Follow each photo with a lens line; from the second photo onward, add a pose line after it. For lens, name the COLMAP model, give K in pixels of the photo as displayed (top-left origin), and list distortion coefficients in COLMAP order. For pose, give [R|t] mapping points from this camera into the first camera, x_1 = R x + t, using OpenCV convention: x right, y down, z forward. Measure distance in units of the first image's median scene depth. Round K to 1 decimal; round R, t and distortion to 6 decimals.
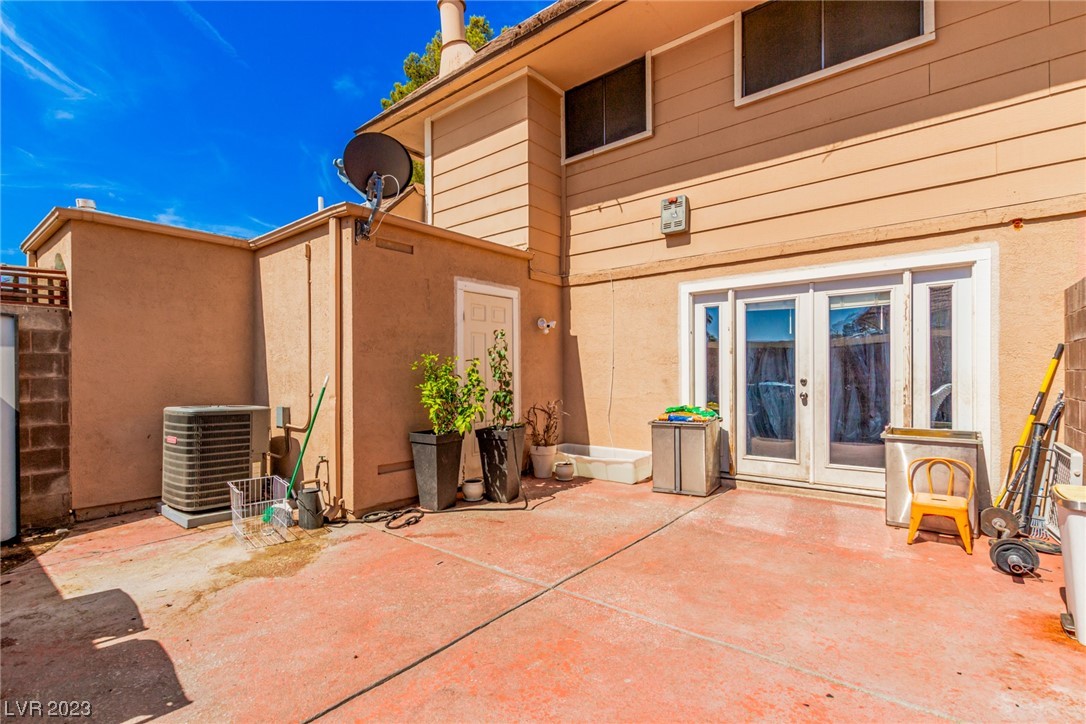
lens RADIAL K [[496.3, 0, 543.0], [0, 496.3, 362.0], [0, 0, 1]] dist [0.002662, -0.001308]
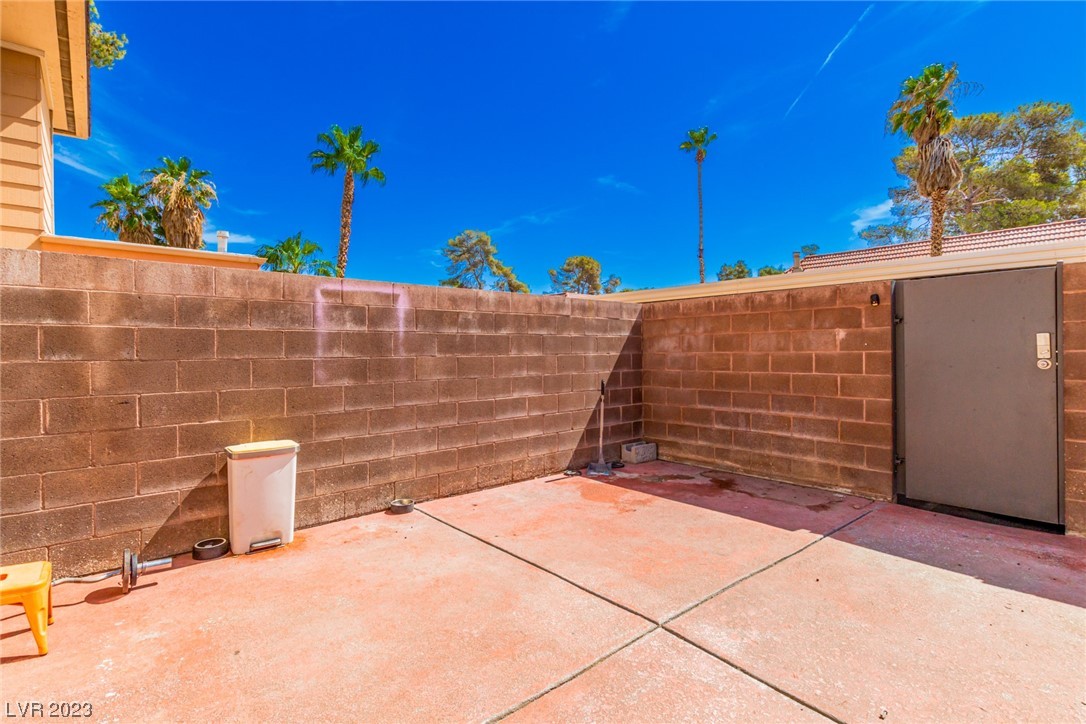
lens RADIAL K [[496.3, 0, 543.0], [0, 496.3, 362.0], [0, 0, 1]] dist [0.002662, -0.001308]
pose [[-0.984057, 0.012876, 0.177386, 0.058569], [0.012145, 0.999913, -0.005205, 0.036907], [-0.177437, -0.002968, -0.984128, 1.927399]]
